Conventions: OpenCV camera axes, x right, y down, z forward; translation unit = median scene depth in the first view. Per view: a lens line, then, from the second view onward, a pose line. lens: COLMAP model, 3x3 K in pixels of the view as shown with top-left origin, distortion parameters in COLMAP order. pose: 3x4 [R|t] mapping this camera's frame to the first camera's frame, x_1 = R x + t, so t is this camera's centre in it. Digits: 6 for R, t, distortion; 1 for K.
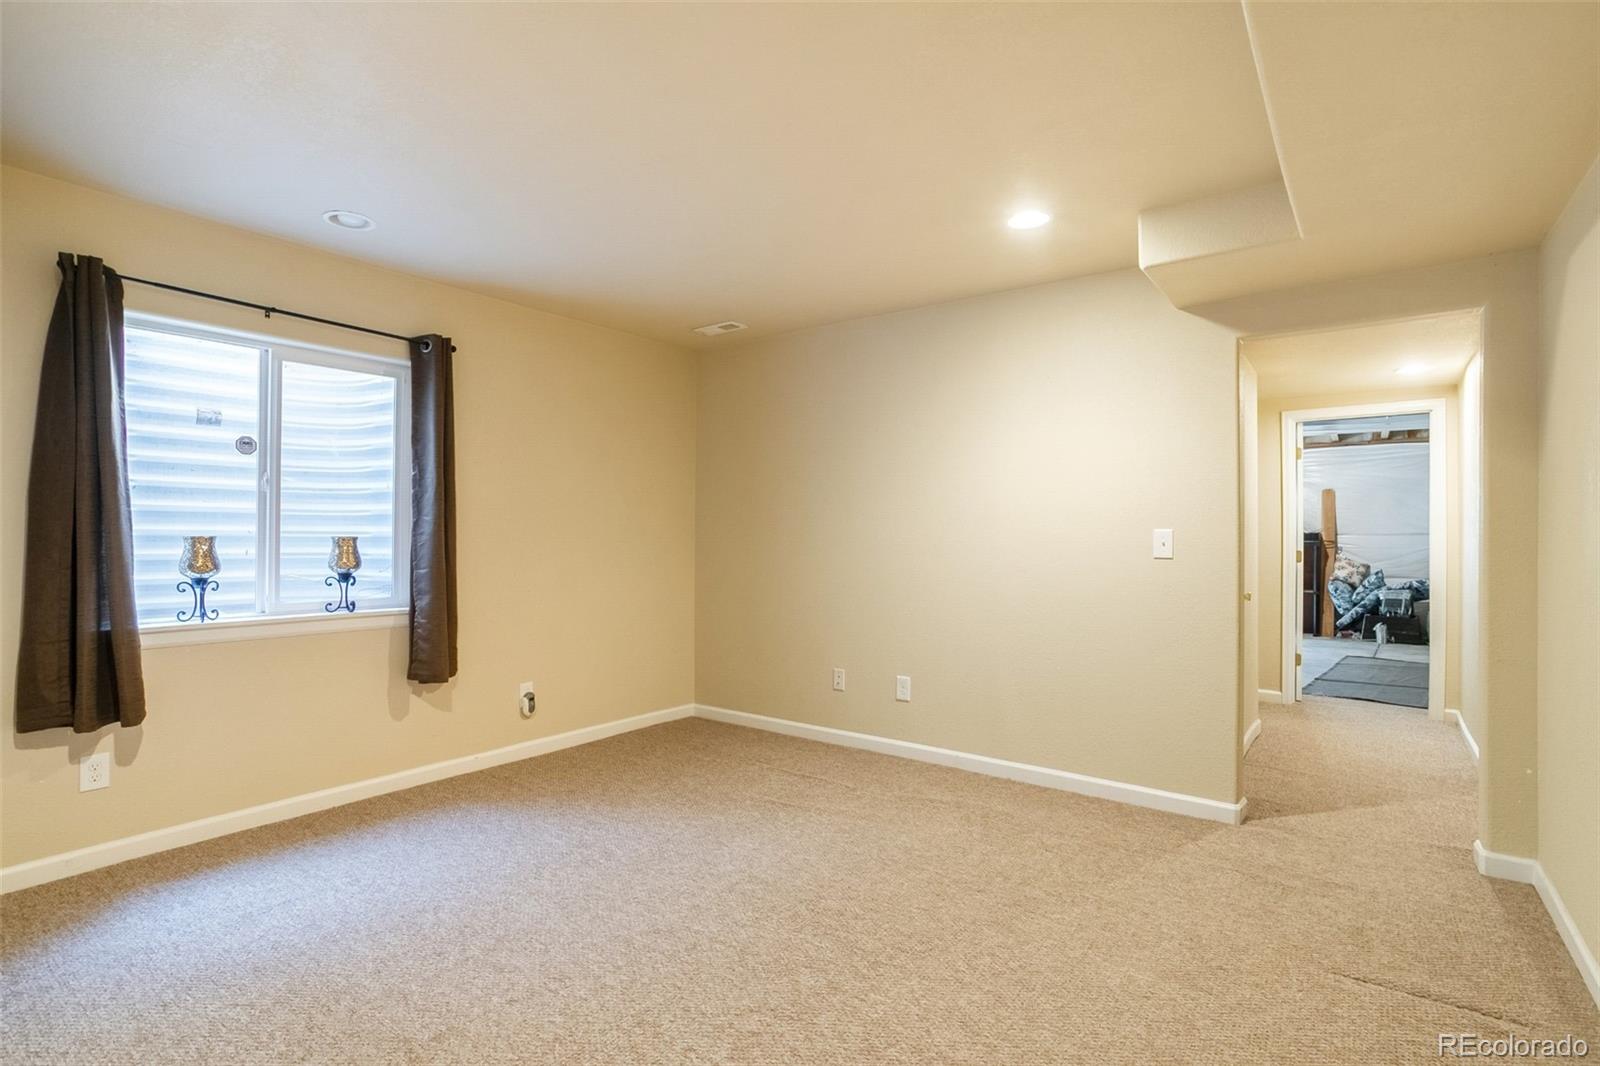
lens RADIAL K [[761.6, 0, 793.2], [0, 761.6, 534.1], [0, 0, 1]] dist [-0.063691, 0.030092]
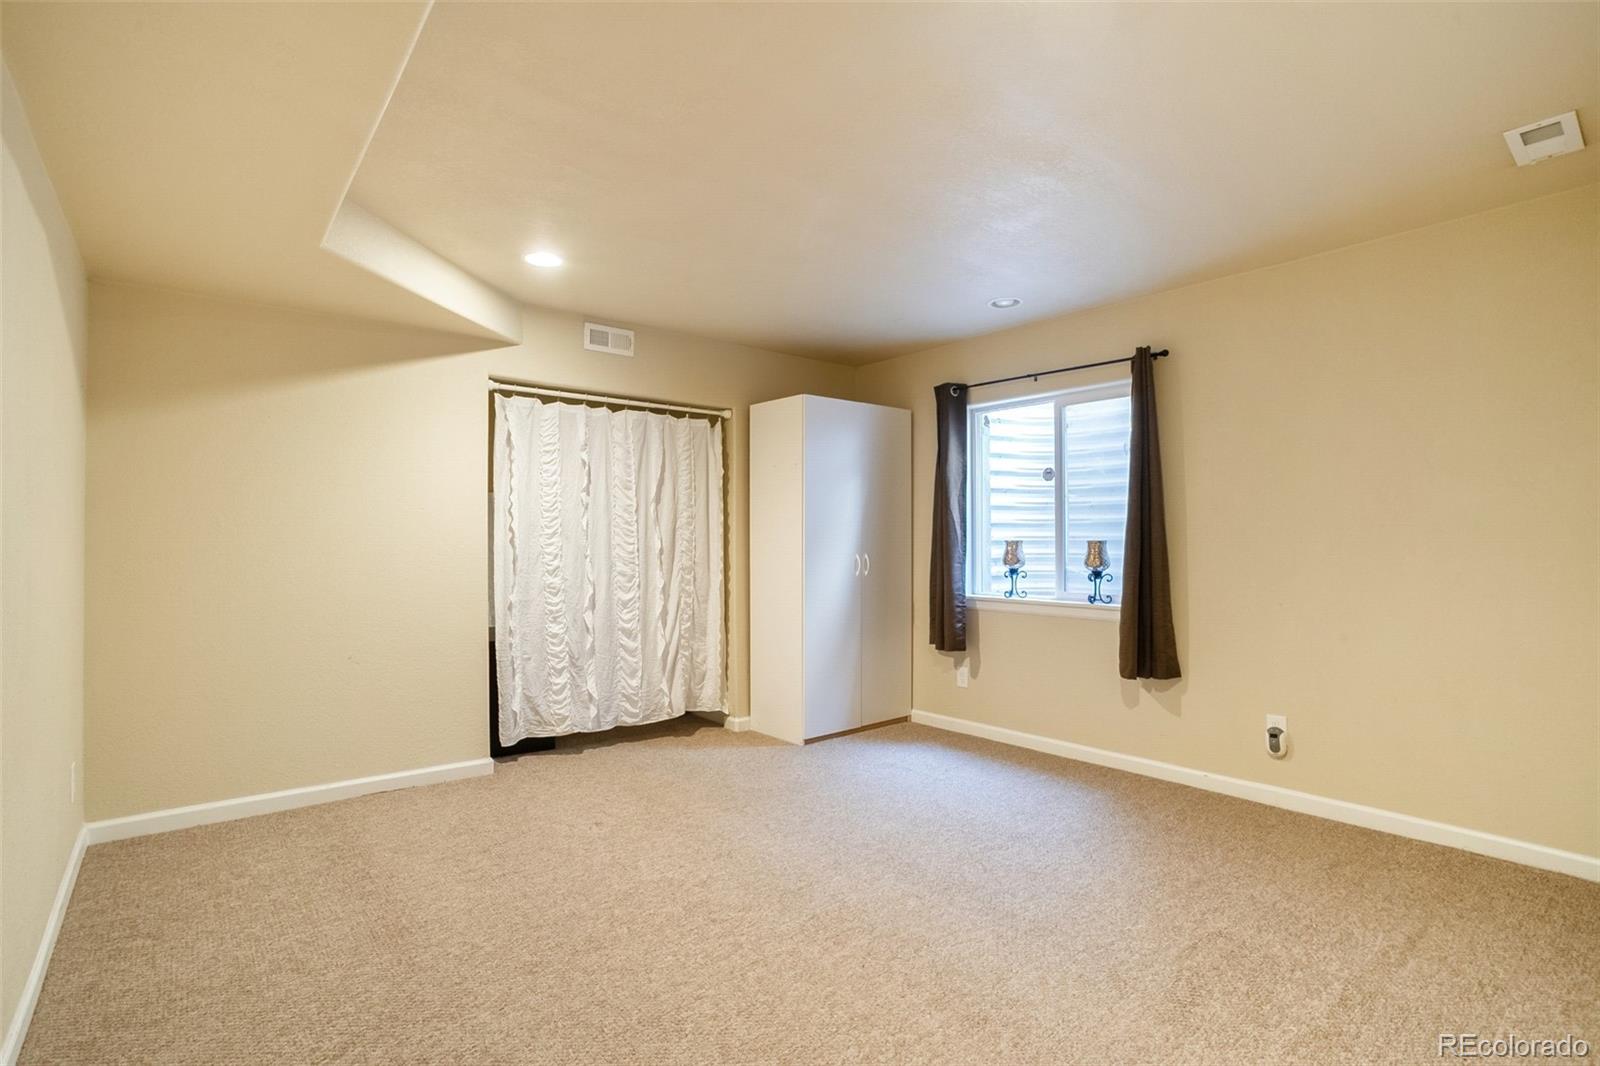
lens RADIAL K [[761.6, 0, 793.2], [0, 761.6, 534.1], [0, 0, 1]] dist [-0.063691, 0.030092]
pose [[-0.237975, -0.011247, -0.971206, 0.727258], [0.002846, 0.999921, -0.012276, 0.007426], [0.971267, -0.005686, -0.237924, 0.865605]]
